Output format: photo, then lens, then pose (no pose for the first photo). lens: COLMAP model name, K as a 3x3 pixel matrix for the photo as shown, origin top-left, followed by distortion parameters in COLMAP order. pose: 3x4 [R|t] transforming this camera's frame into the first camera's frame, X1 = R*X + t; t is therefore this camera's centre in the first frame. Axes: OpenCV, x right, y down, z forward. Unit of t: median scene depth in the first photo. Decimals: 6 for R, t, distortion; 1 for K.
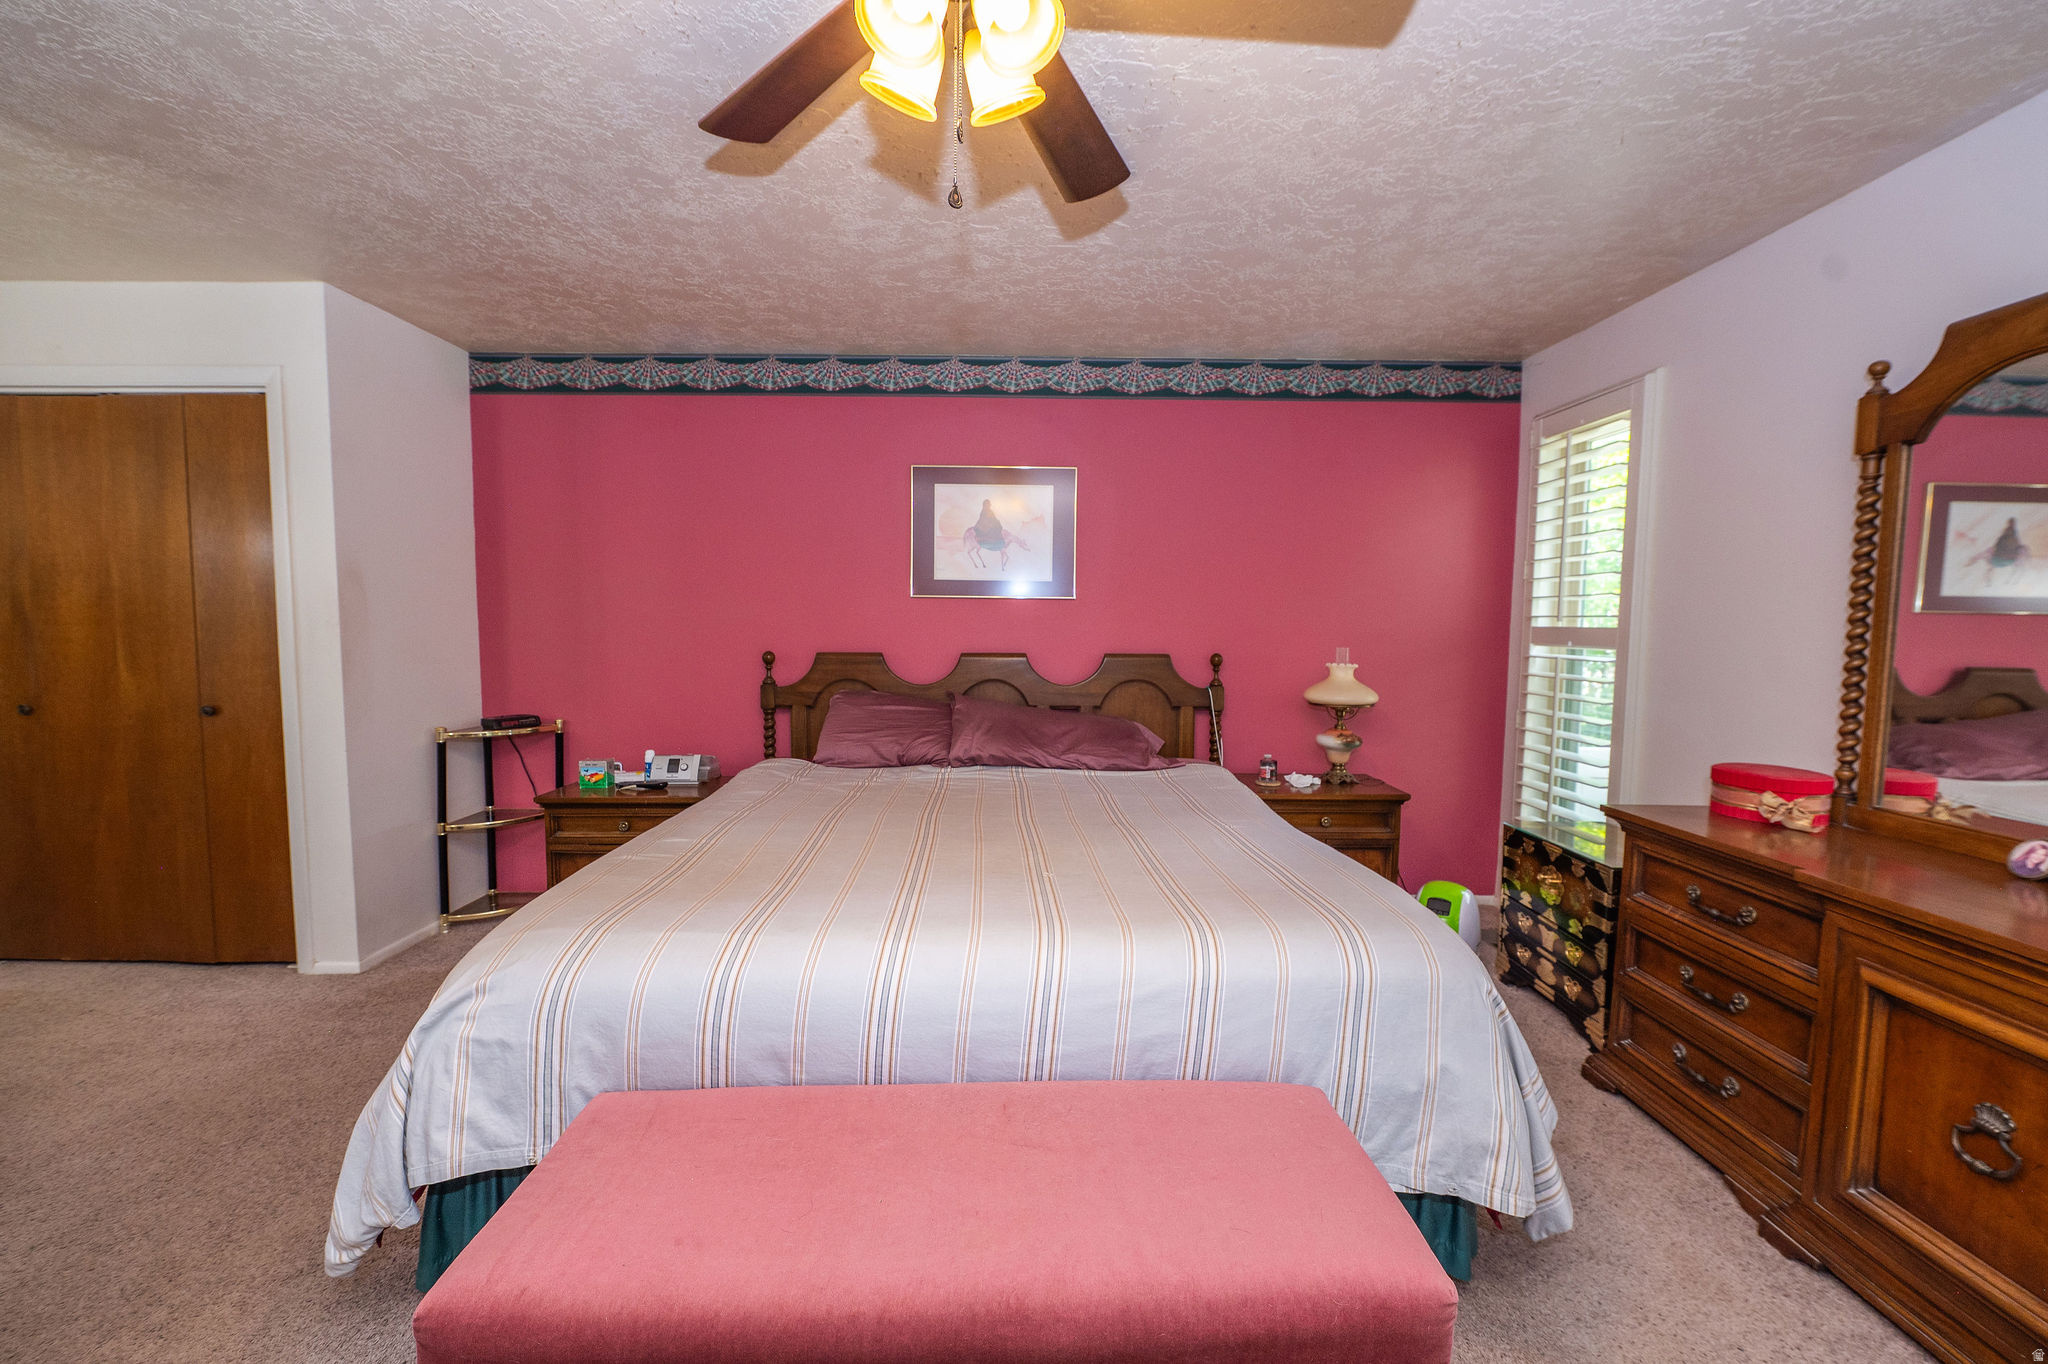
lens RADIAL K [[827.6, 0, 1067.6], [0, 827.6, 685.5], [0, 0, 1]] dist [-0.006457, -0.000190]
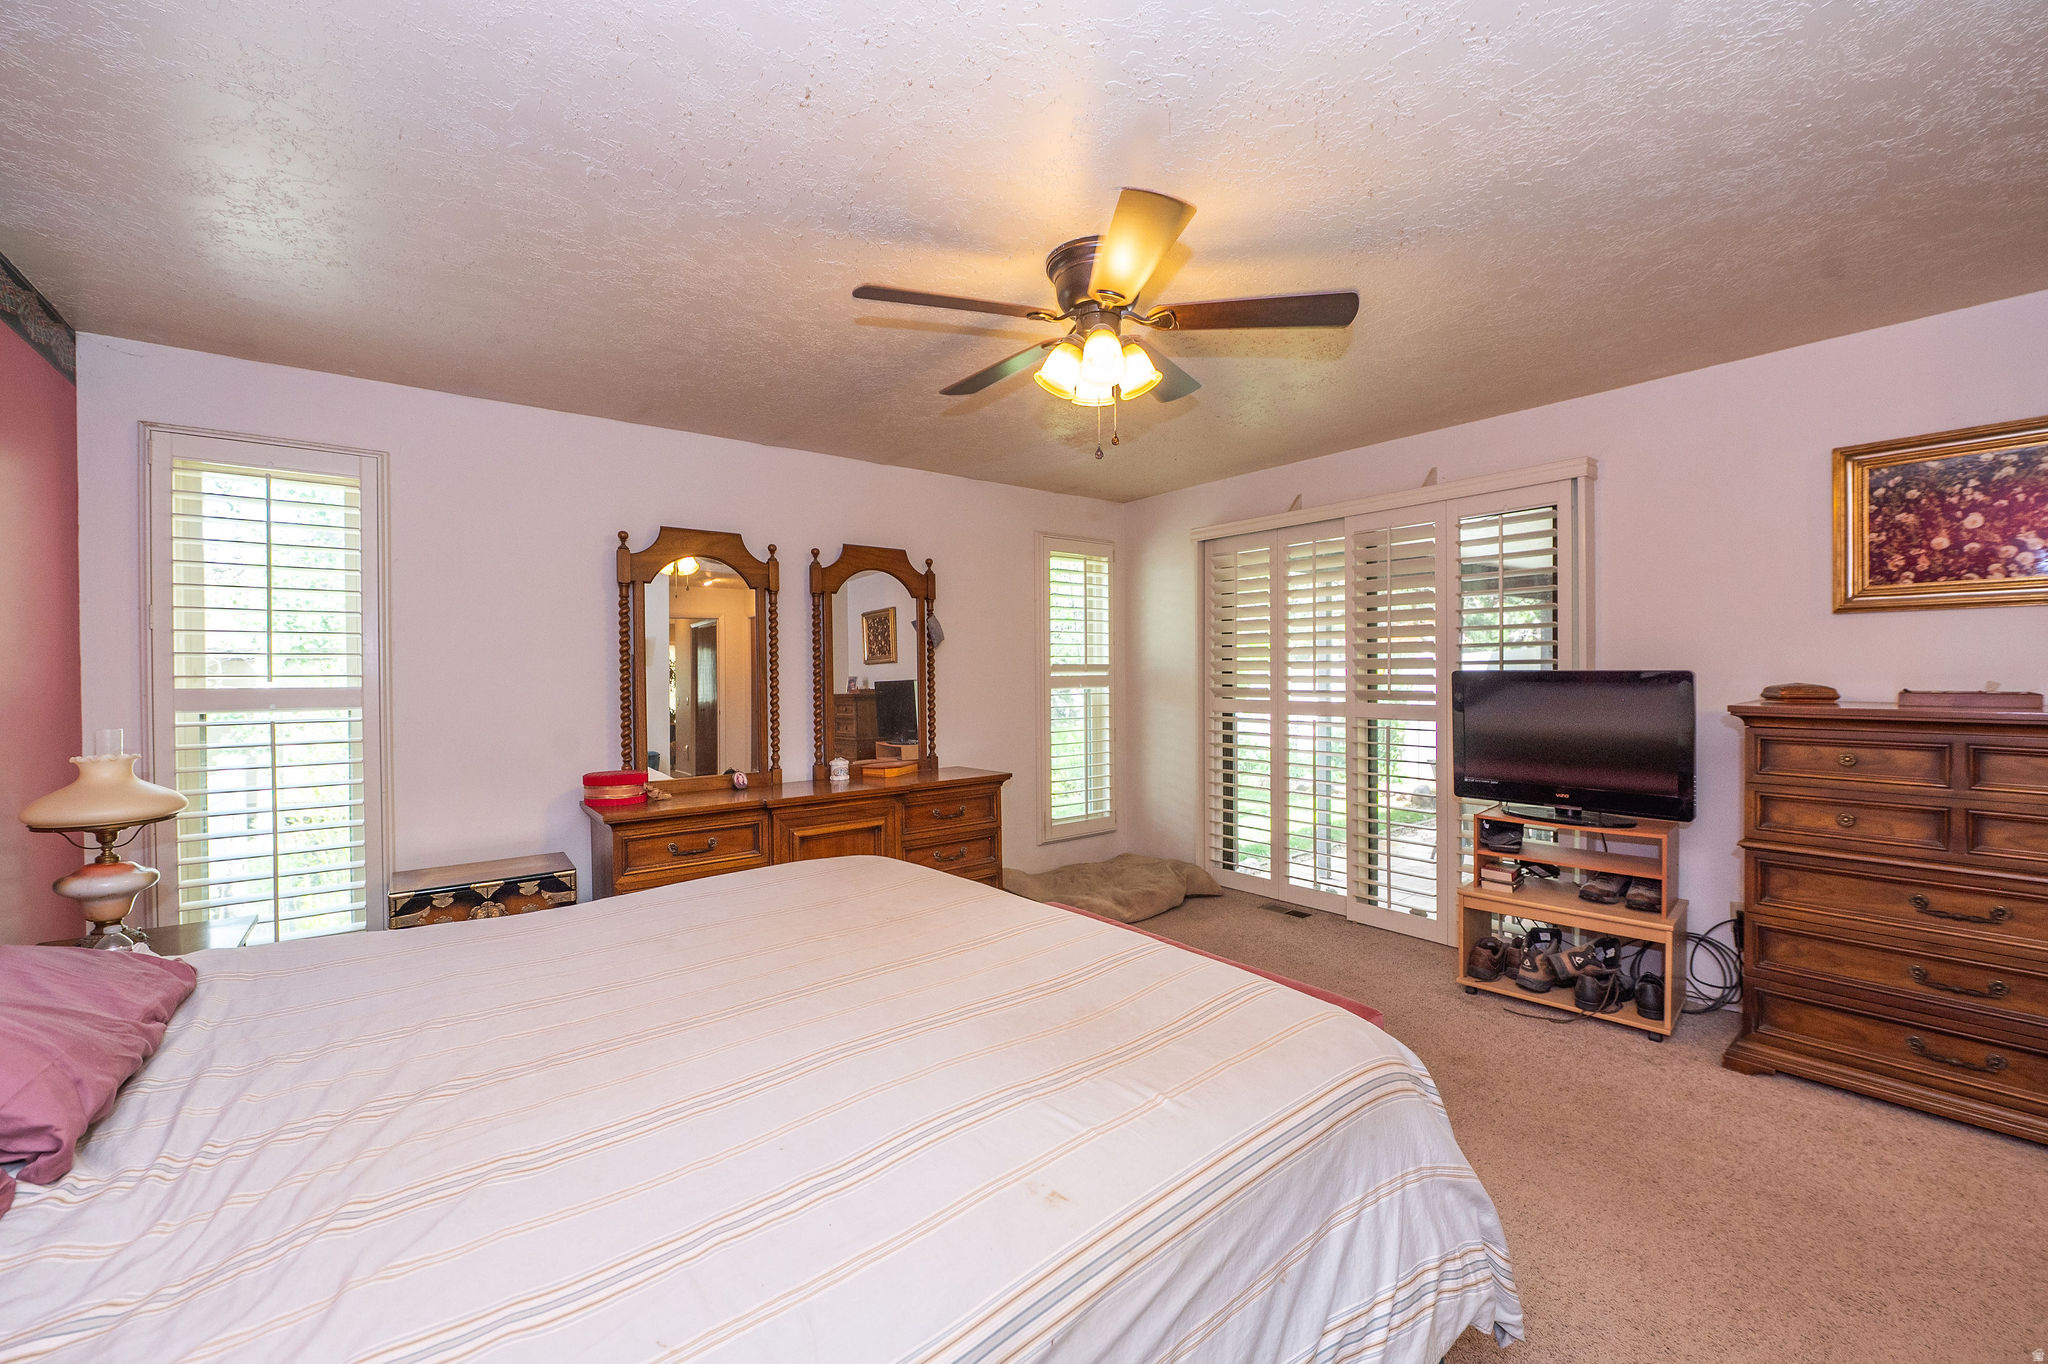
lens RADIAL K [[804.1, 0, 1035.7], [0, 804.1, 680.4], [0, 0, 1]] dist [-0.011447, -0.000472]
pose [[-0.616850, -0.009581, 0.787022, -0.561512], [0.062301, 0.996194, 0.060957, -0.075249], [-0.784611, 0.086634, -0.613906, 0.827889]]
